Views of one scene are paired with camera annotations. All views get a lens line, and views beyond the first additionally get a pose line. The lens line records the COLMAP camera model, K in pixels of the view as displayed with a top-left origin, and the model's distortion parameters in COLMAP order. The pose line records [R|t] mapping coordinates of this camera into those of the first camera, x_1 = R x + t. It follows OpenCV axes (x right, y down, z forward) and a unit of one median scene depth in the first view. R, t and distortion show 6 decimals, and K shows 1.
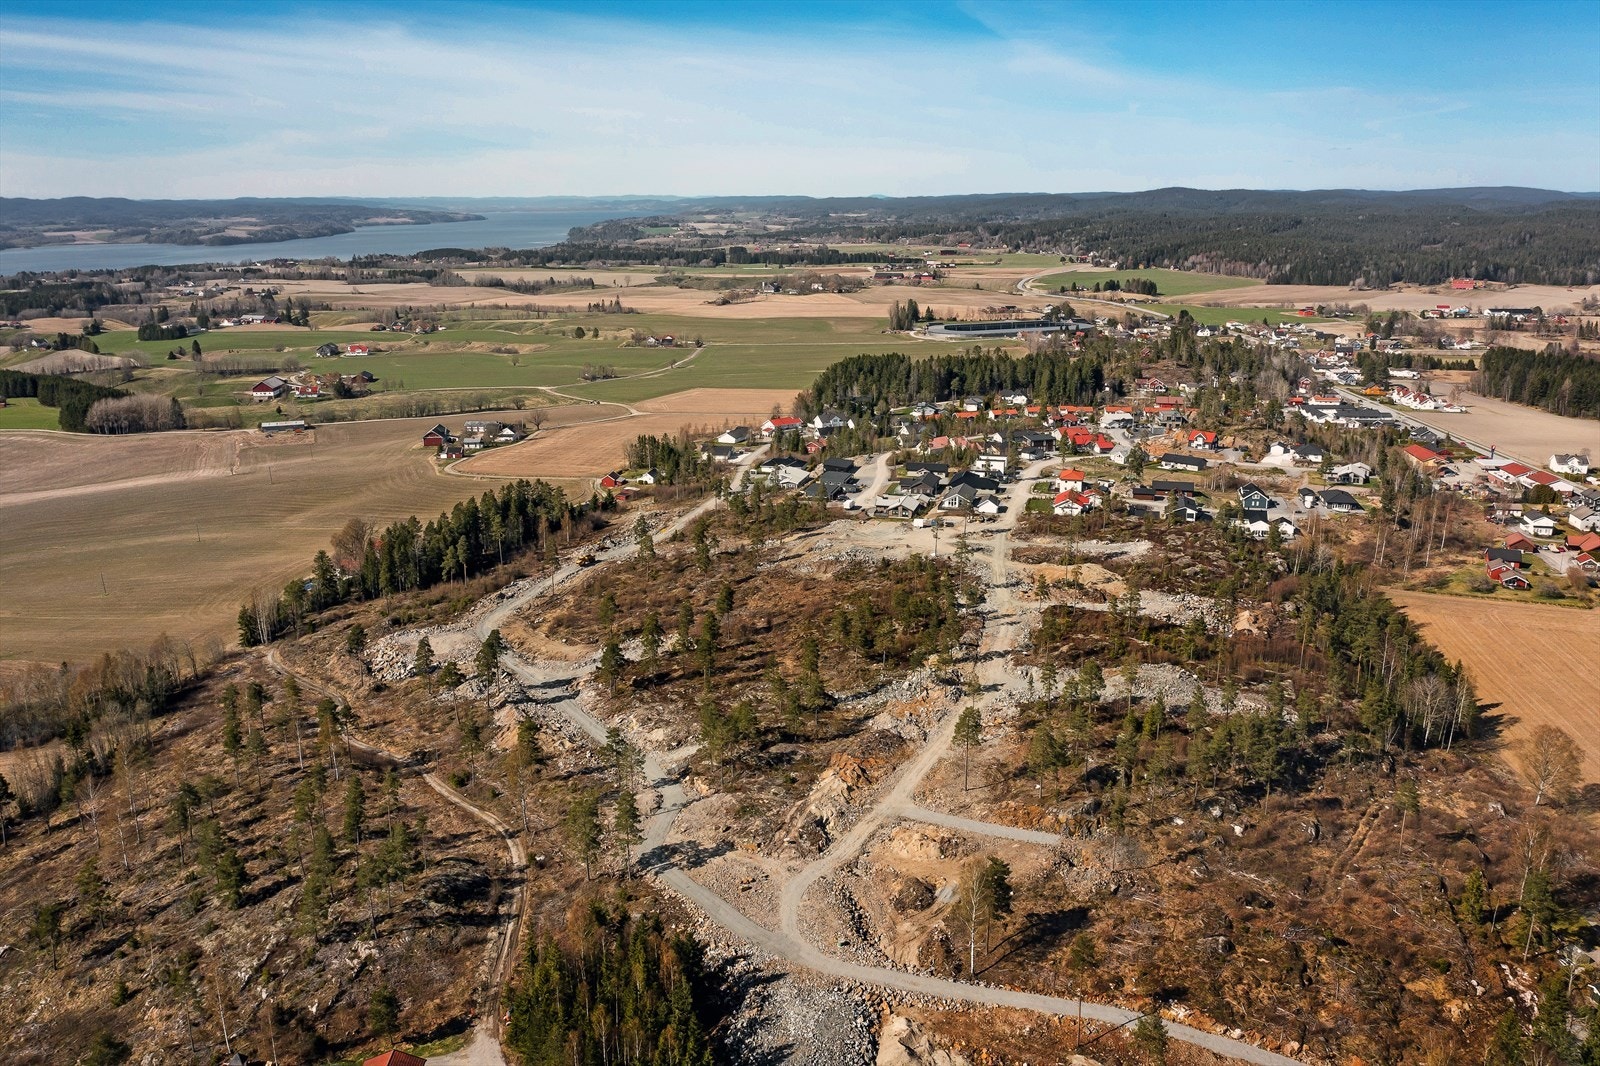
lens RADIAL K [[1269.3, 0, 833.4], [0, 1269.3, 558.8], [0, 0, 1]] dist [-0.028730, -0.000193]
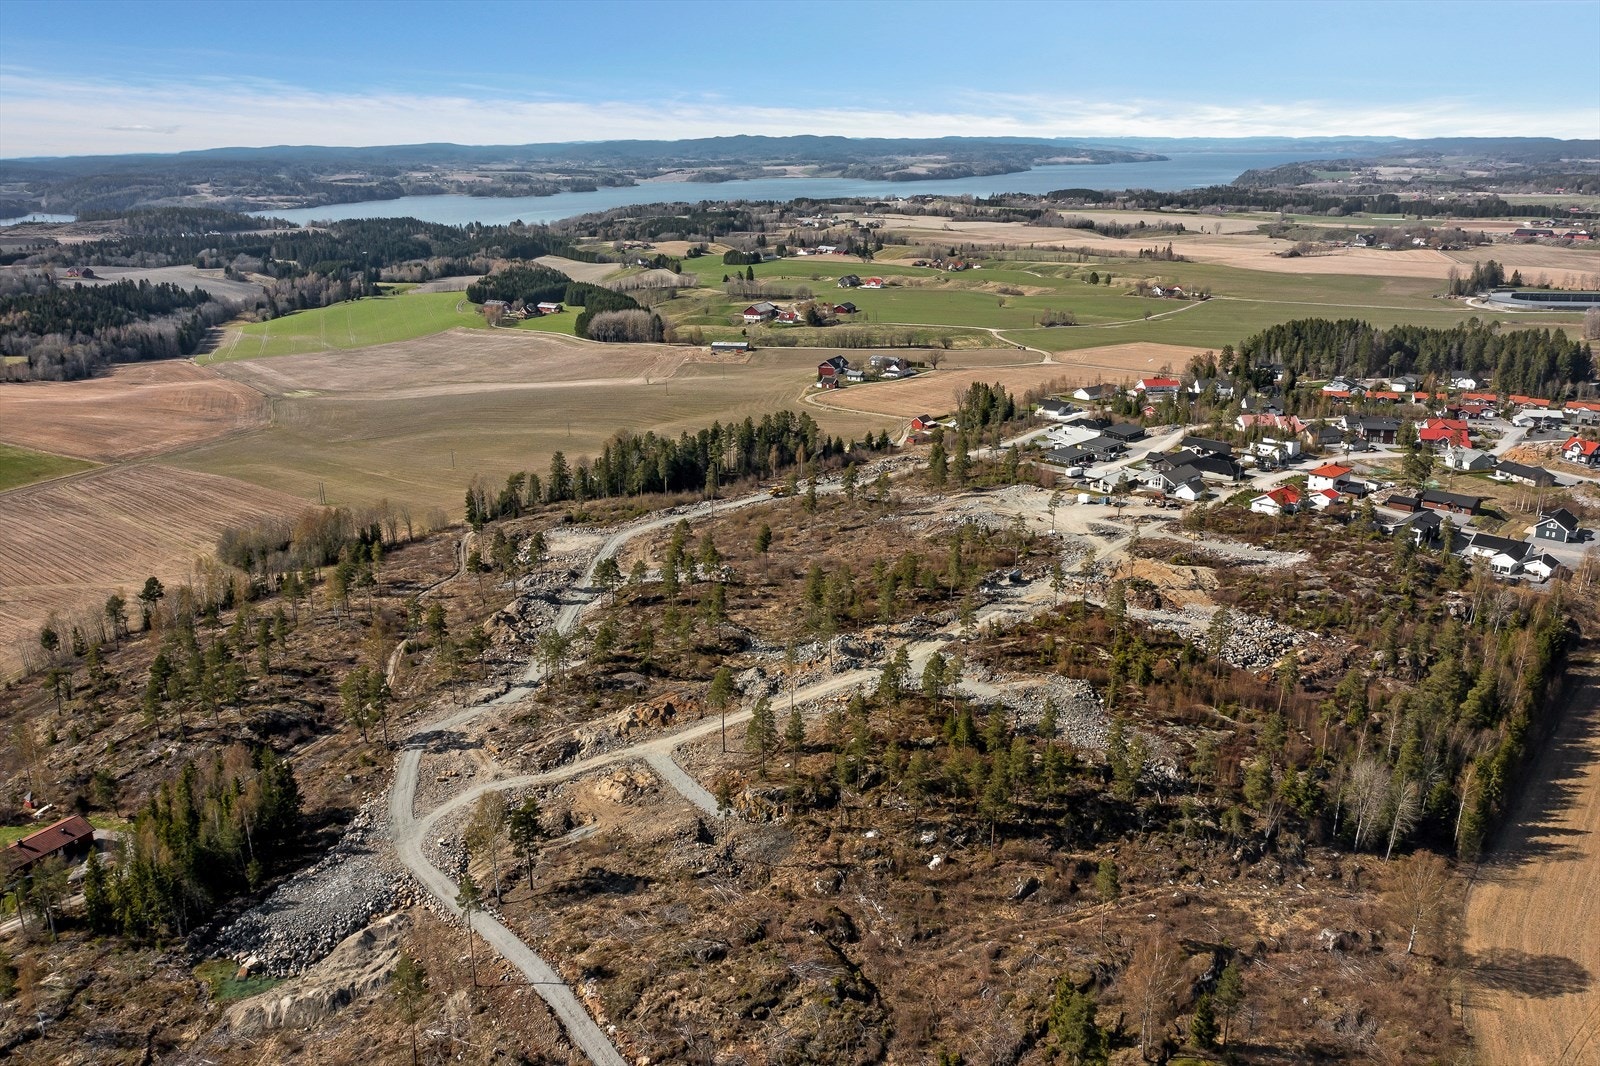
lens RADIAL K [[1269.3, 0, 833.4], [0, 1269.3, 558.8], [0, 0, 1]] dist [-0.028730, -0.000193]
pose [[0.862300, 0.156181, -0.481712, 0.117489], [-0.134935, 0.987724, 0.078697, -0.010567], [0.488090, -0.002861, 0.872789, 0.031551]]
